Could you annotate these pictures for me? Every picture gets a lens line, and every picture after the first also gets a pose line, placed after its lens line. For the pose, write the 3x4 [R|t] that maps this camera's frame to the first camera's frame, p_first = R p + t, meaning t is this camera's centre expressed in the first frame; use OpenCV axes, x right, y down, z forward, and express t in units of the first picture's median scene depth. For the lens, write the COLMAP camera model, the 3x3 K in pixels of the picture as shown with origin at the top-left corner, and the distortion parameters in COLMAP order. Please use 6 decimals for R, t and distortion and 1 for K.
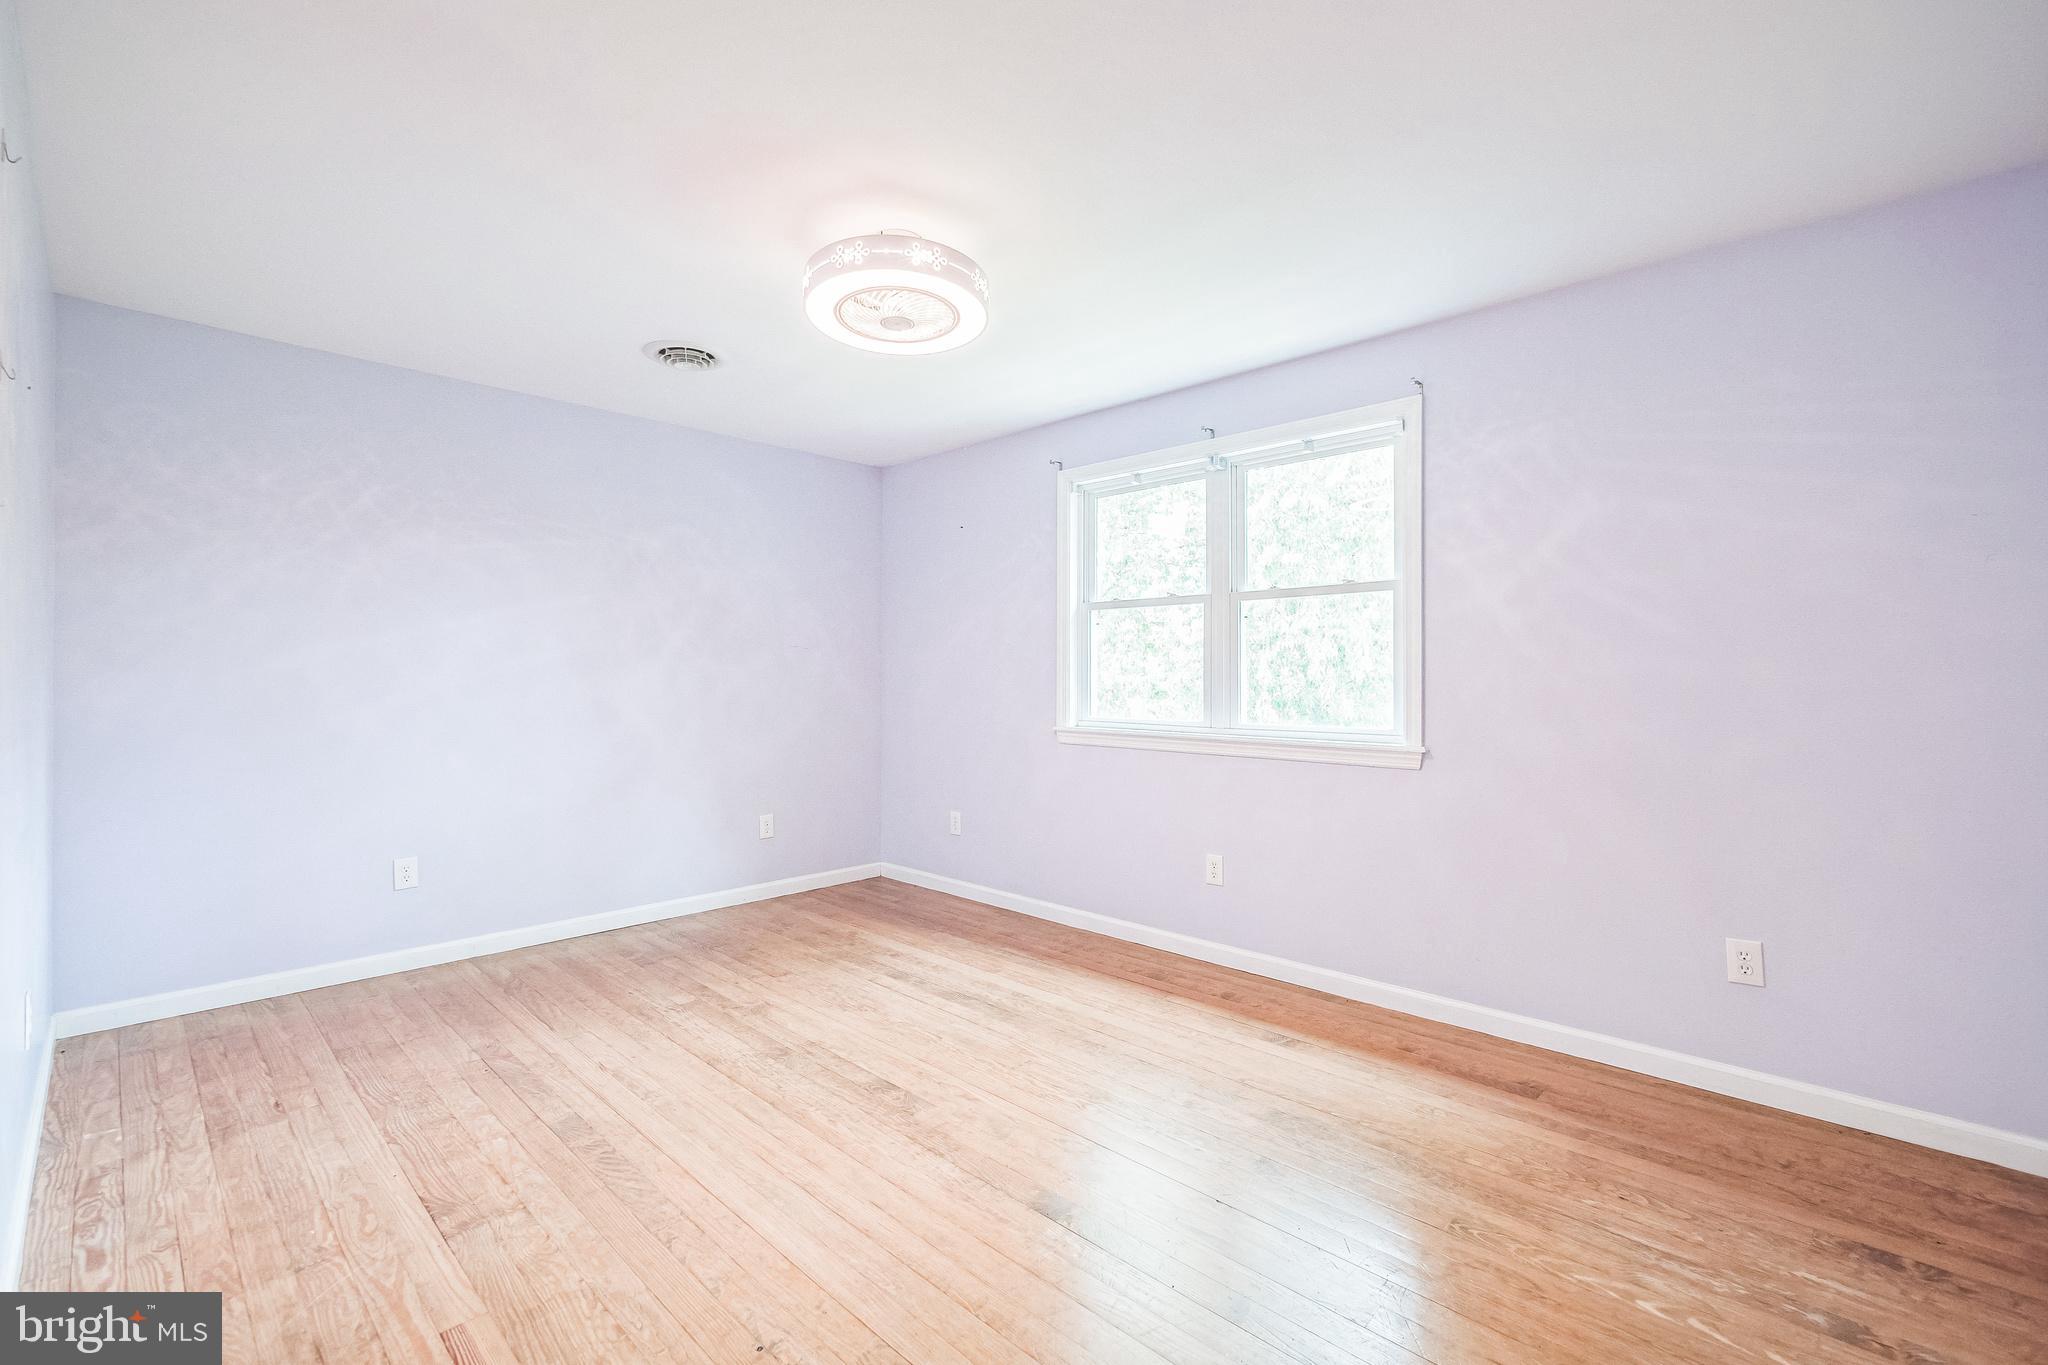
lens RADIAL K [[879.2, 0, 1022.9], [0, 879.2, 672.6], [0, 0, 1]] dist [-0.008980, 0.001547]
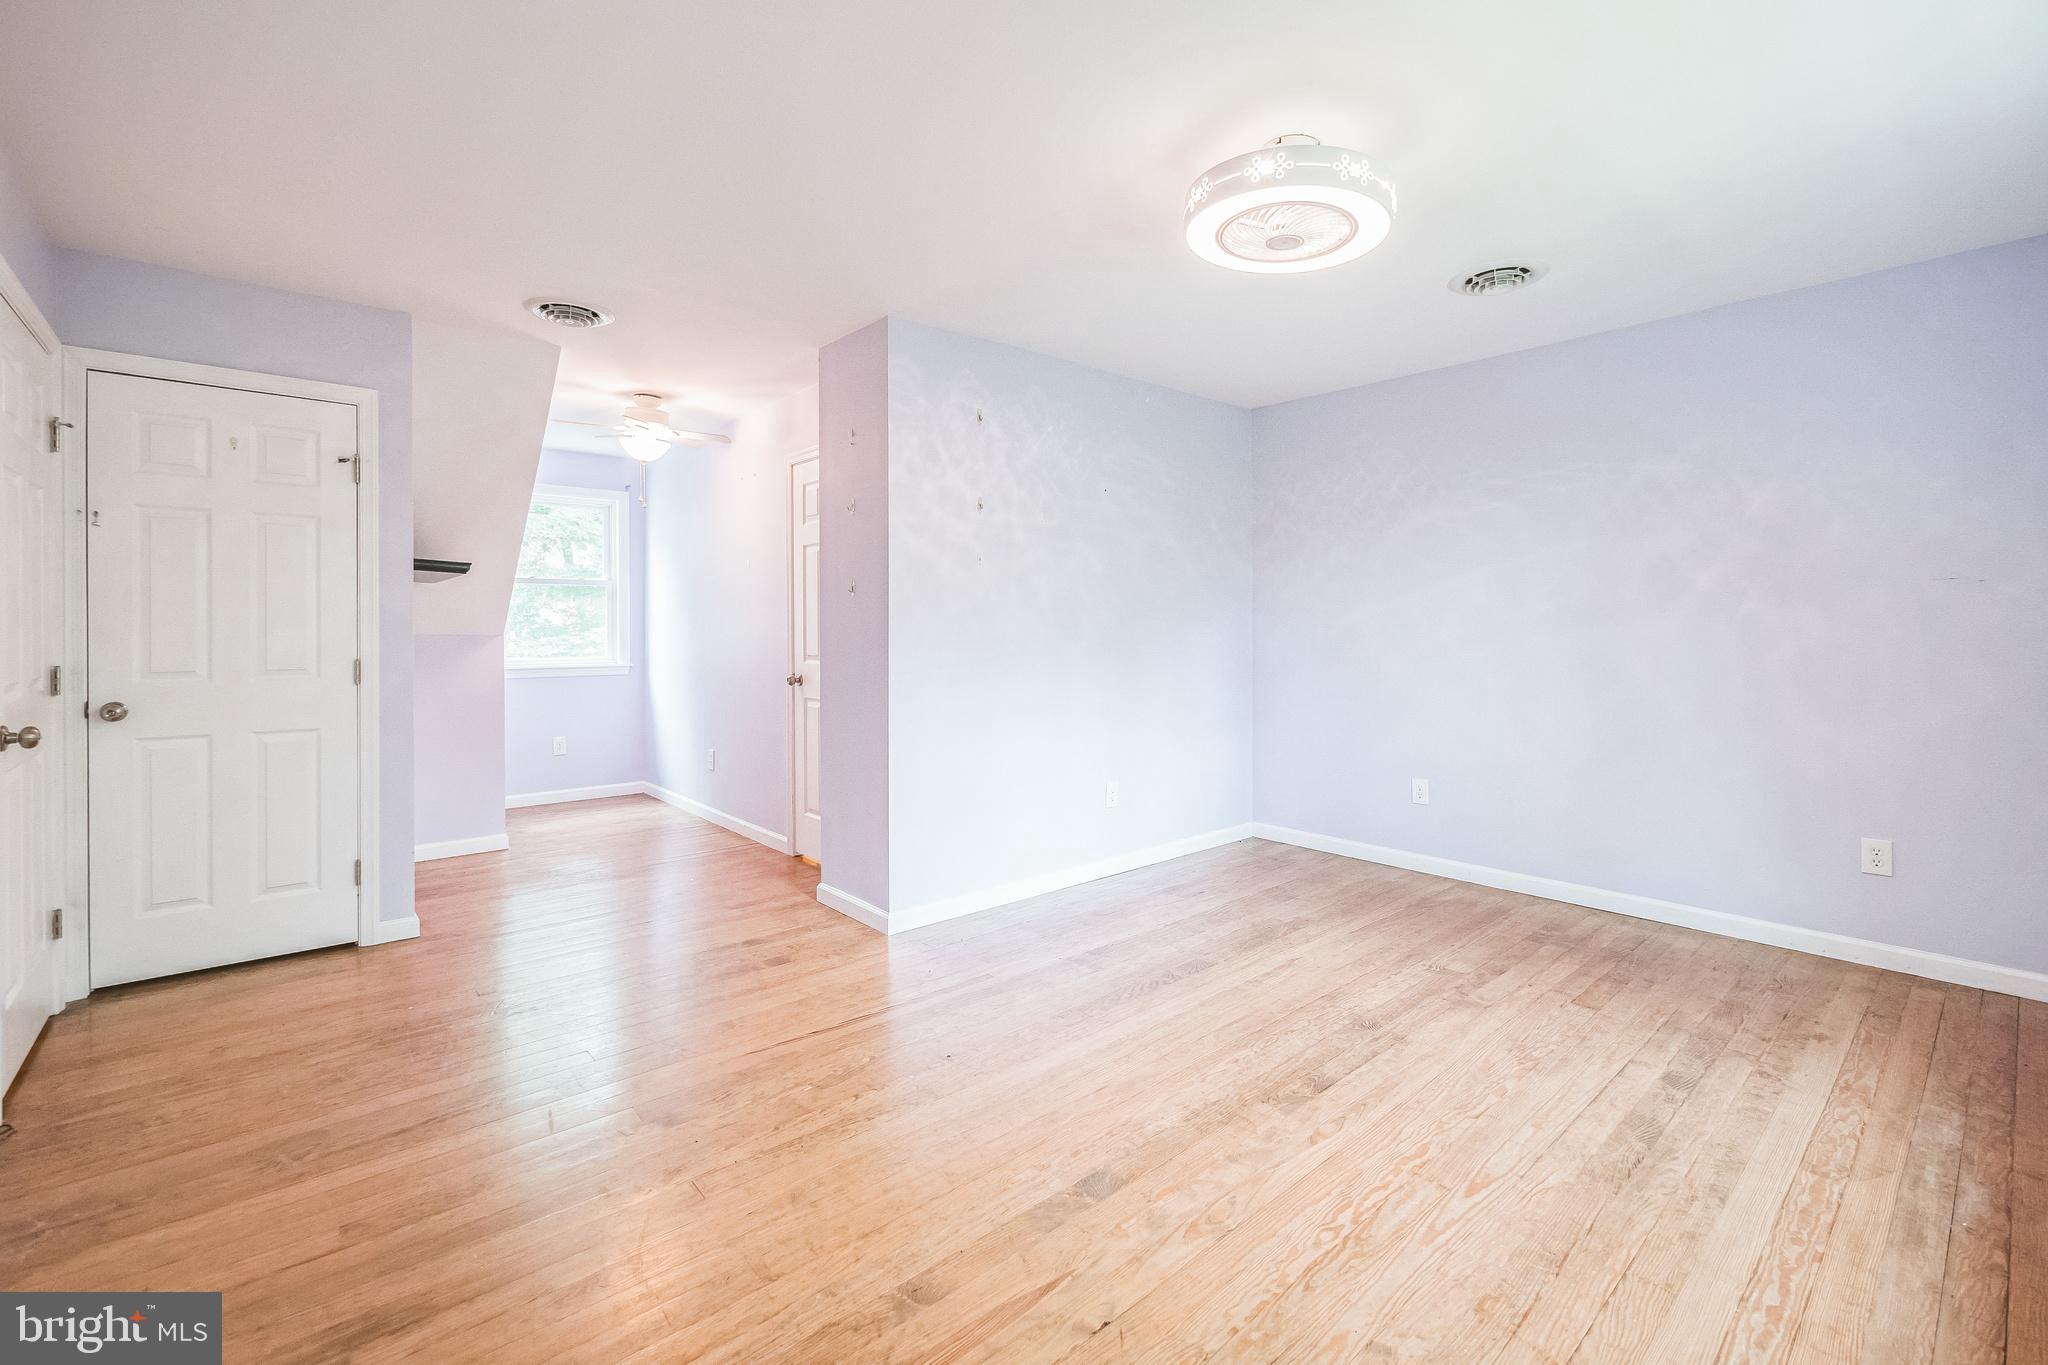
lens RADIAL K [[879.2, 0, 1025.6], [0, 879.2, 655.8], [0, 0, 1]] dist [-0.008980, 0.001547]
pose [[-0.093654, 0.029330, -0.995173, 0.580270], [0.006089, 0.999564, 0.028886, 0.002859], [0.995586, -0.003354, -0.093792, 0.603817]]
